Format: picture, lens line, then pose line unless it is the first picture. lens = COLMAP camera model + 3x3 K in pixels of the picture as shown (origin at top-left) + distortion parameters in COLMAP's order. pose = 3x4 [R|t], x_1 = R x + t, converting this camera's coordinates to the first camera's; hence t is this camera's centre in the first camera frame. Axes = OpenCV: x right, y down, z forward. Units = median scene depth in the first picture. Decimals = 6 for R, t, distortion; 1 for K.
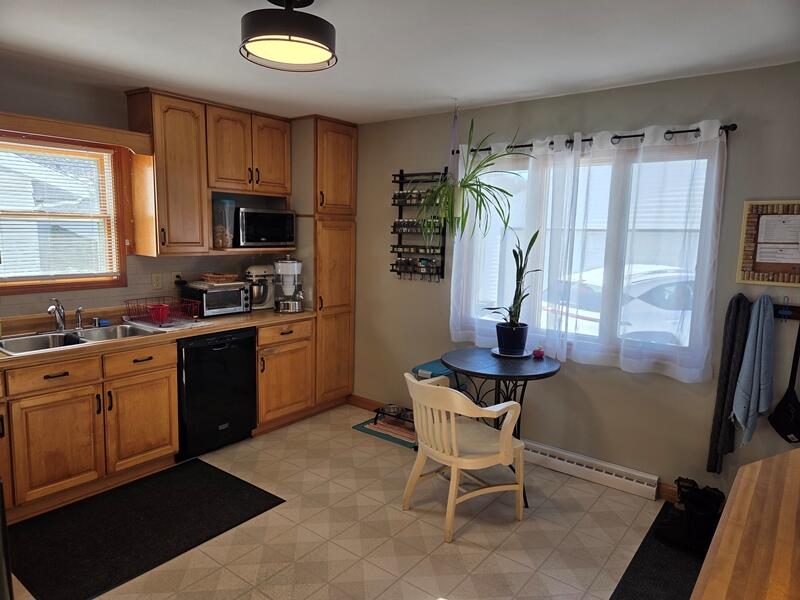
lens RADIAL K [[540.7, 0, 397.5], [0, 540.7, 304.7], [0, 0, 1]] dist [0.062419, -0.004159]
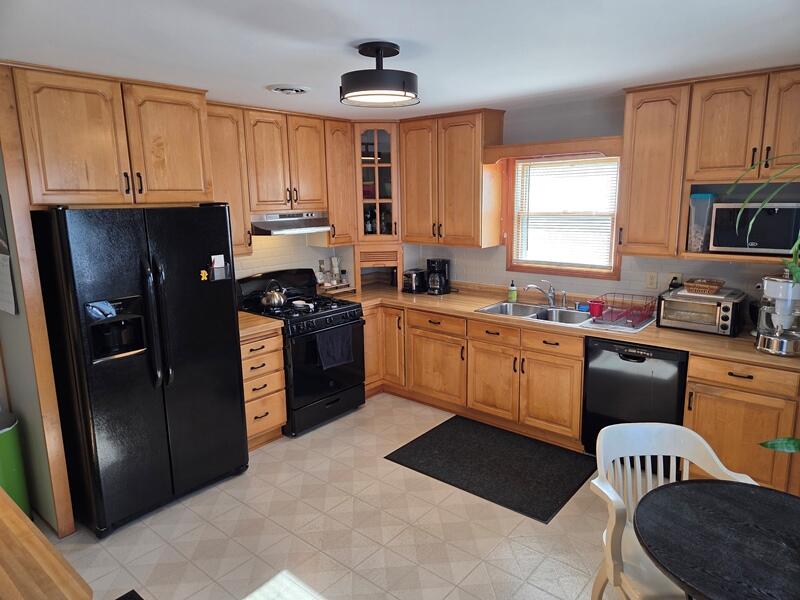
lens RADIAL K [[540.7, 0, 398.2], [0, 540.7, 293.6], [0, 0, 1]] dist [0.062419, -0.004159]
pose [[-0.020340, 0.155534, -0.987621, 0.556144], [-0.146688, 0.976671, 0.156831, -0.111198], [0.988974, 0.148062, 0.002950, 0.579672]]
